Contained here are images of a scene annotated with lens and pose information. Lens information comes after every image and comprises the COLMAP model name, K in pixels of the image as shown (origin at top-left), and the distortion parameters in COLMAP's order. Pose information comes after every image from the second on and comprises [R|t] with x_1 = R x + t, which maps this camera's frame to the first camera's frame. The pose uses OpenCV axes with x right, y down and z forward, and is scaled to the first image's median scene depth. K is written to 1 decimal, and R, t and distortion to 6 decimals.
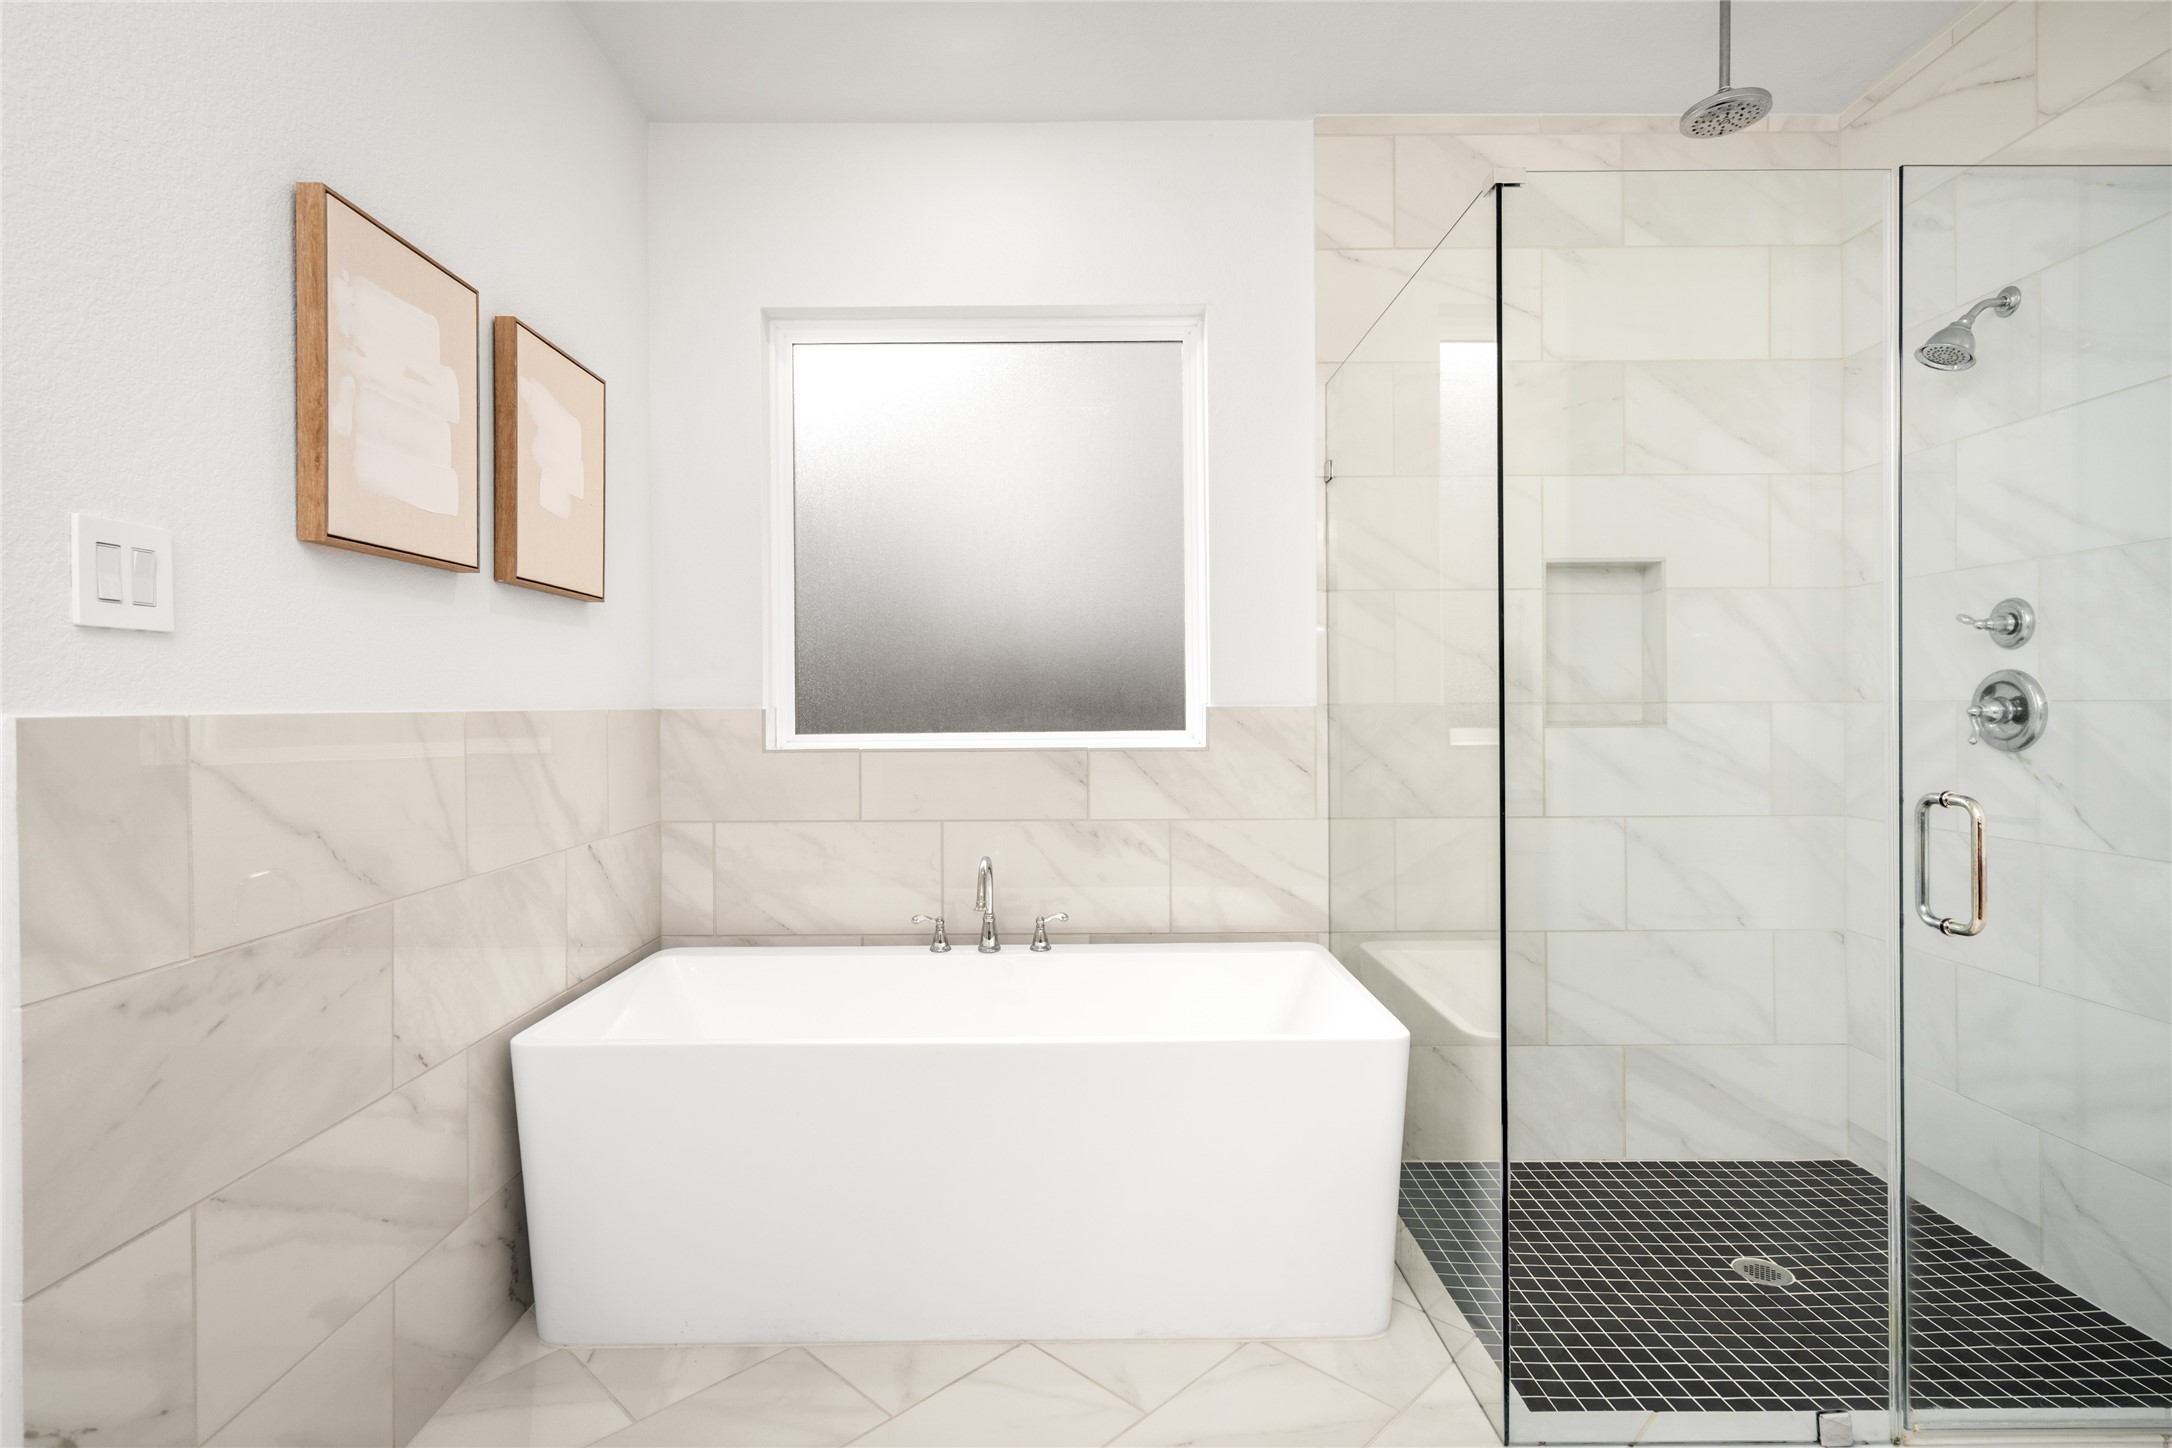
lens RADIAL K [[1077.4, 0, 1083.3], [0, 1077.4, 705.5], [0, 0, 1]] dist [0.002197, 0.000137]
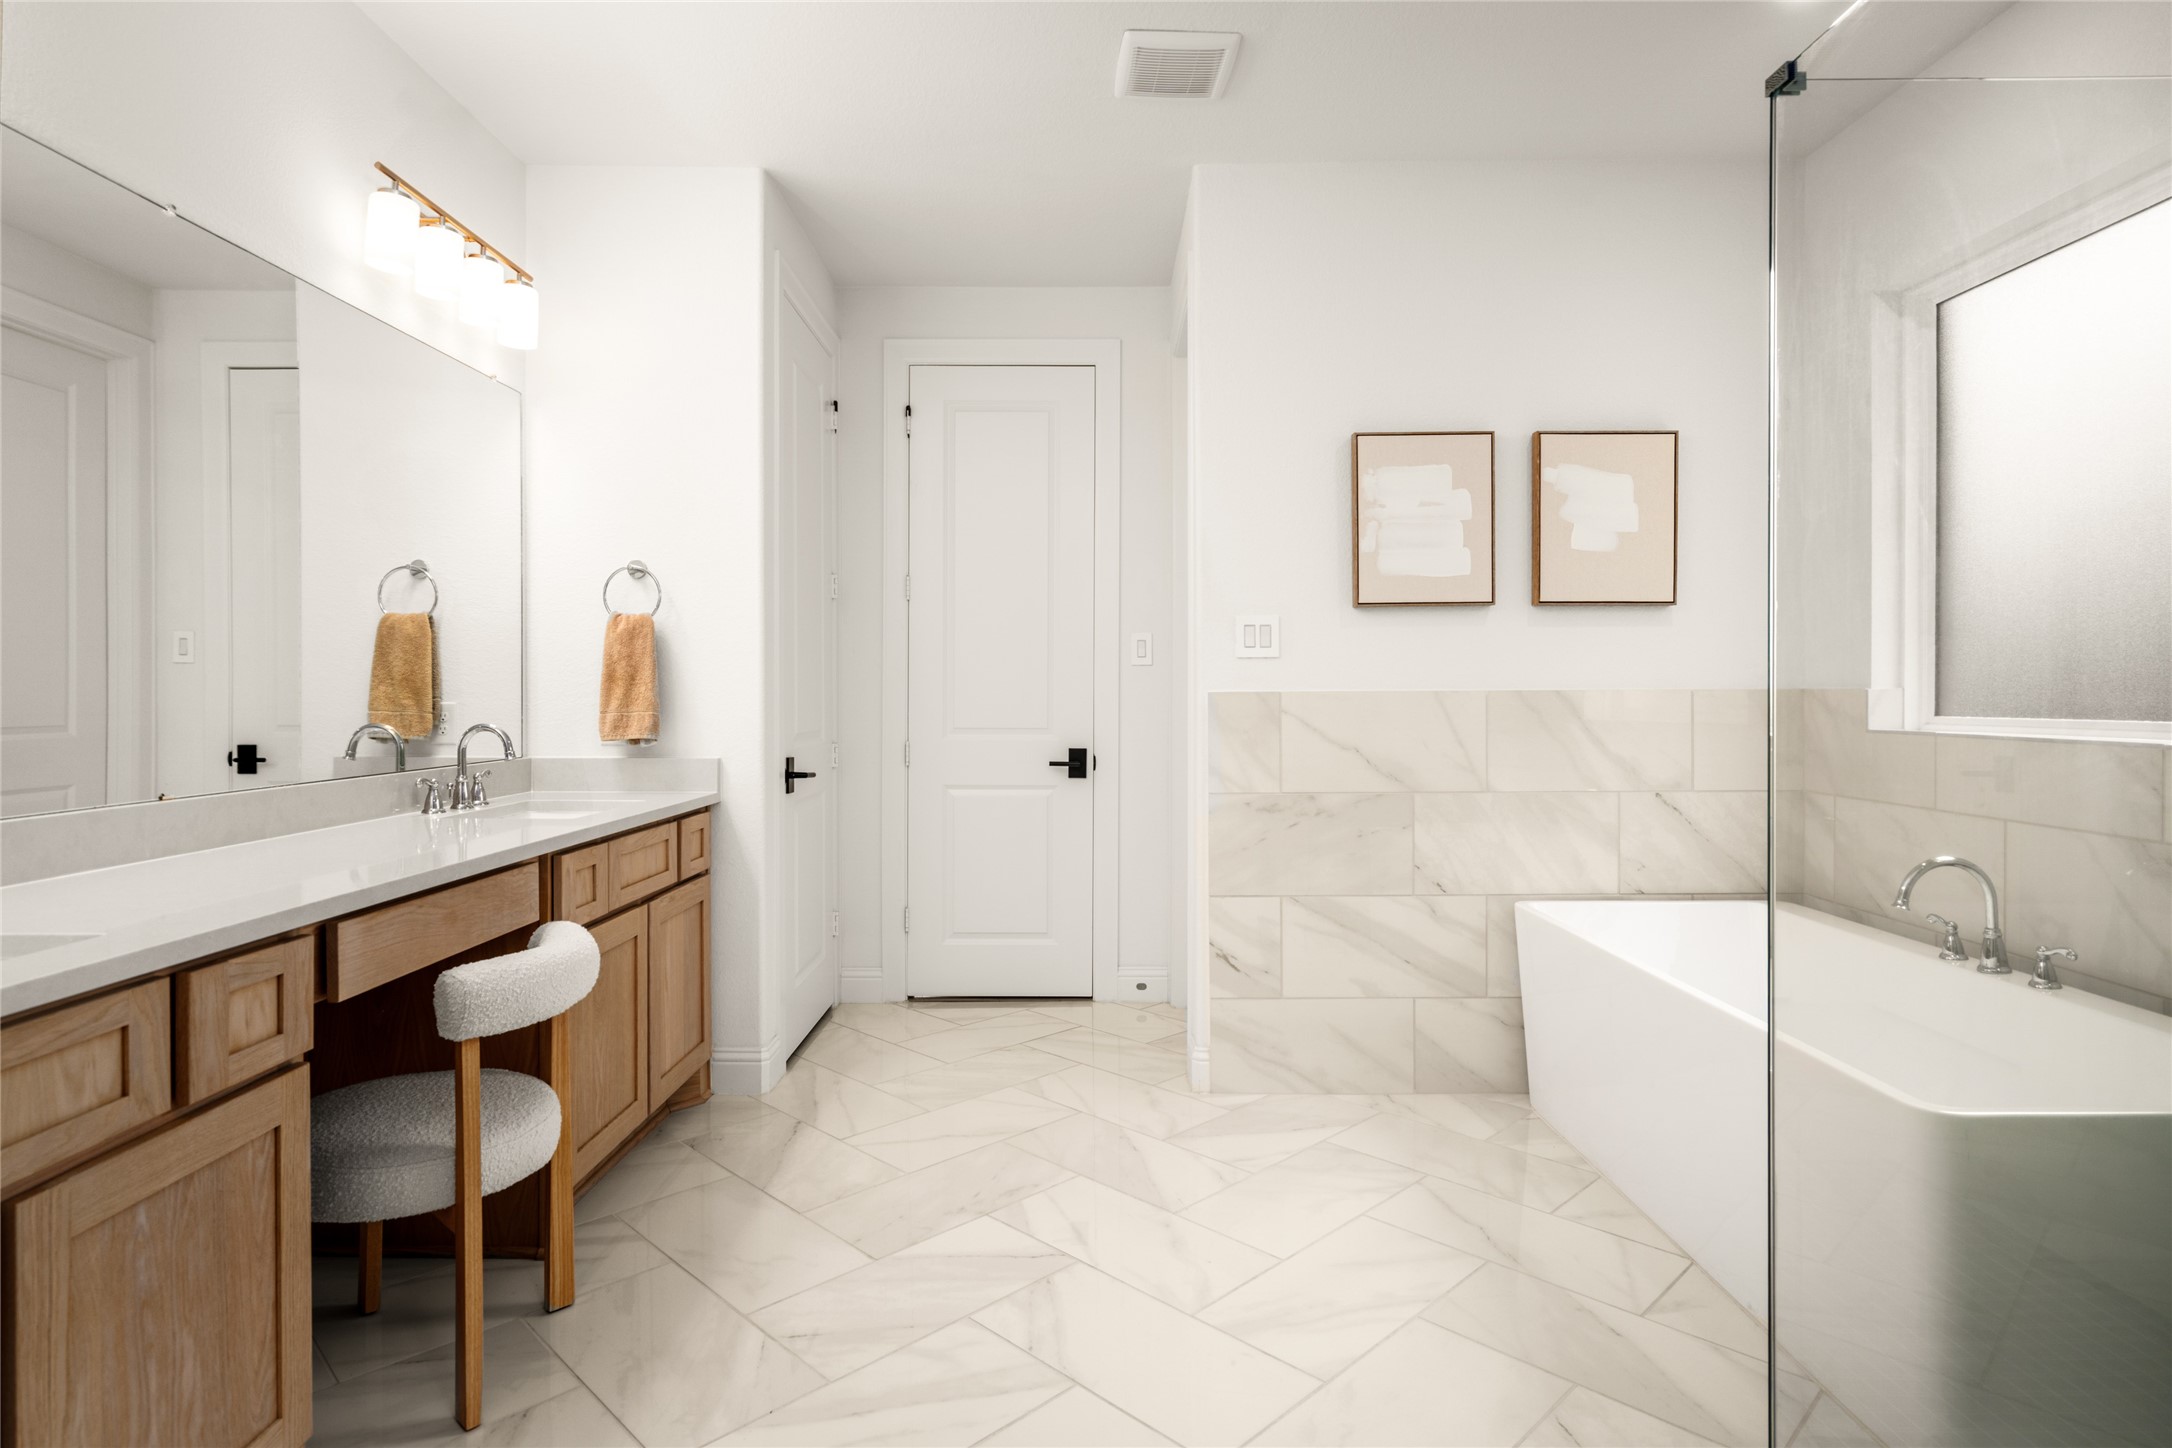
lens RADIAL K [[1176.6, 0, 1087.0], [0, 1176.6, 693.9], [0, 0, 1]] dist [0.000033, 0.000259]
pose [[-0.013094, 0.008210, -0.999881, 1.318725], [0.002432, 0.999964, 0.008179, -0.005882], [0.999911, -0.002324, -0.013113, 0.443932]]
